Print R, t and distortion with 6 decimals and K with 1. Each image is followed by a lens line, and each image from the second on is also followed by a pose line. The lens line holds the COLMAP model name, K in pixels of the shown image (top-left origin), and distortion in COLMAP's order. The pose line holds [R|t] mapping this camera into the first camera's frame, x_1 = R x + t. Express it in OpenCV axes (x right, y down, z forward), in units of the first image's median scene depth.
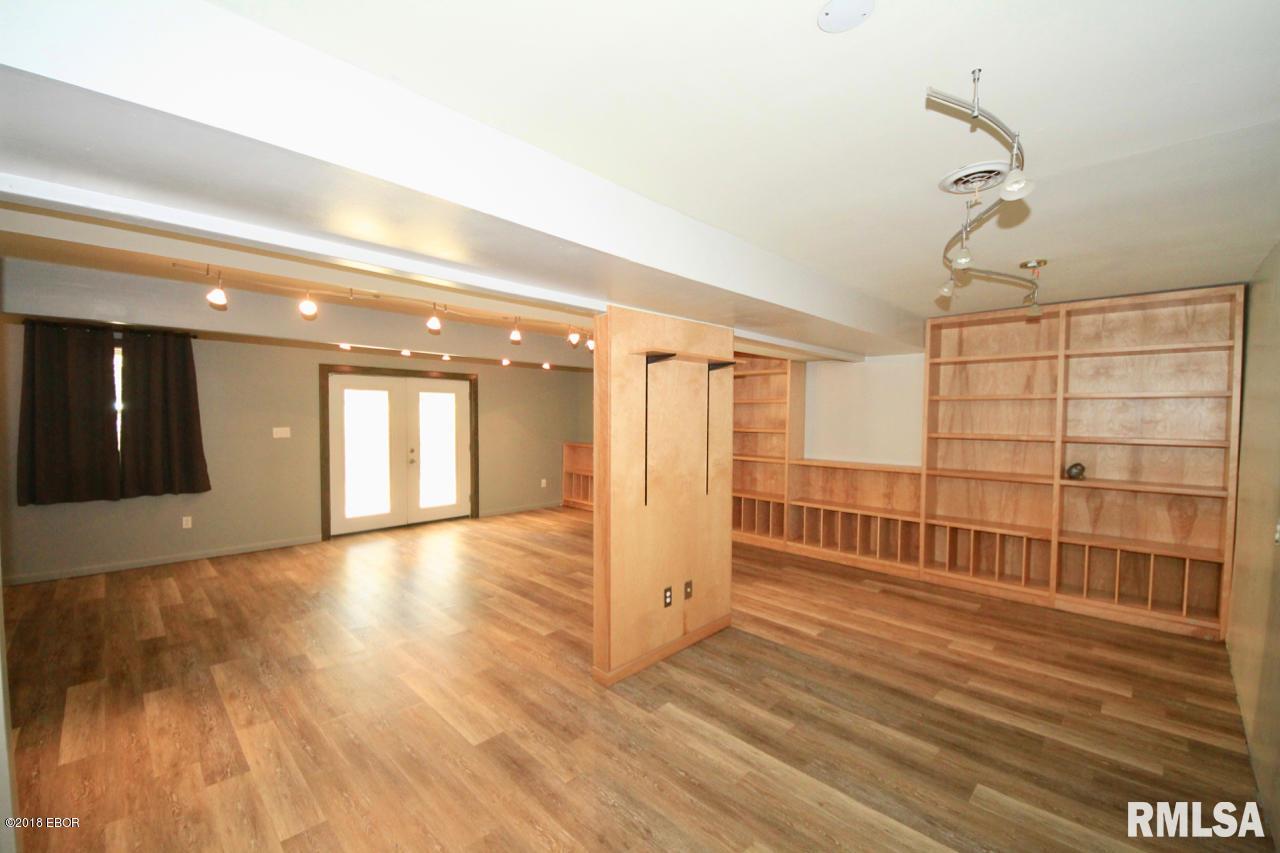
lens RADIAL K [[506.1, 0, 638.7], [0, 506.1, 430.6], [0, 0, 1]] dist [0.021778, -0.018611]
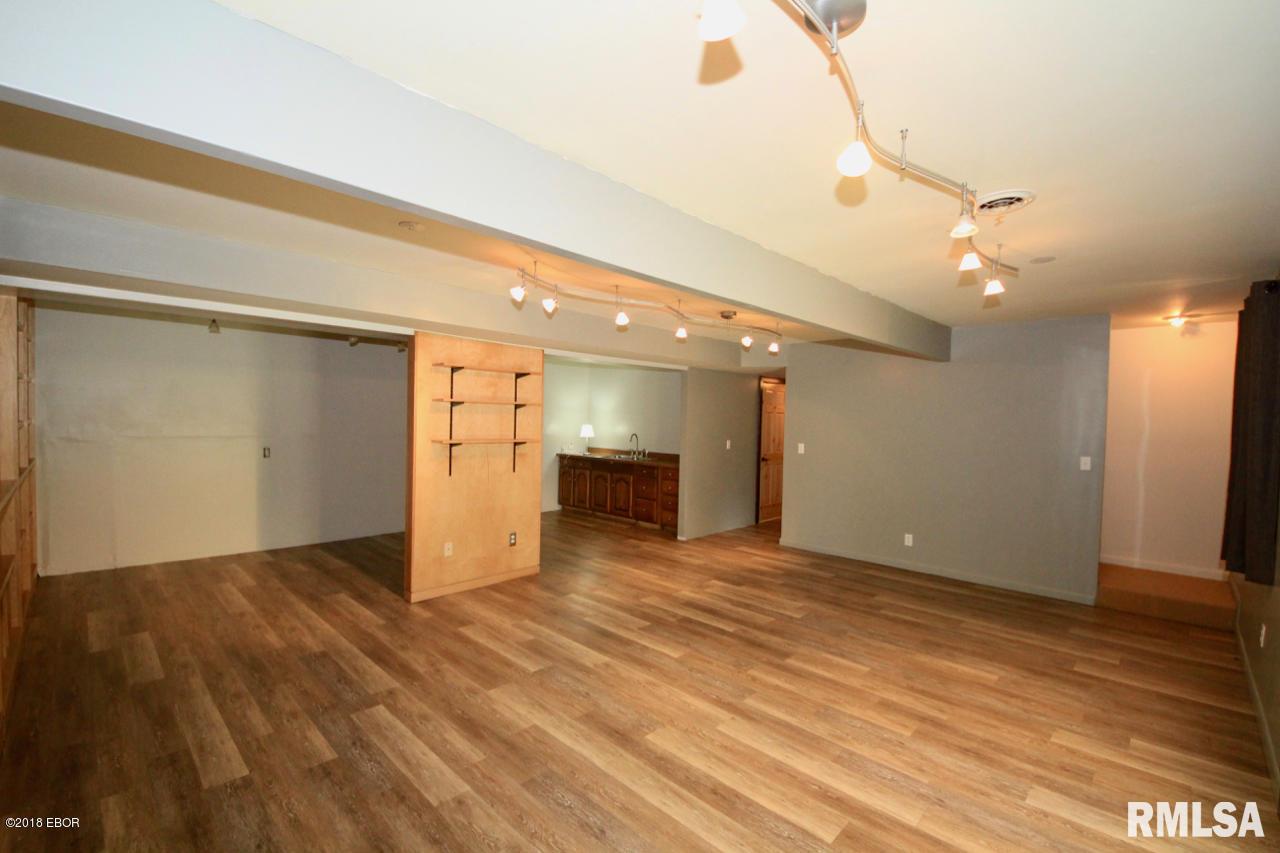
lens RADIAL K [[564.3, 0, 640.0], [0, 564.3, 426.5], [0, 0, 1]] dist [0.000295, -0.000170]
pose [[-0.999511, -0.030626, 0.006263, -0.283538], [-0.030303, 0.998460, 0.046459, -0.056957], [-0.007676, 0.046246, -0.998901, 1.931316]]
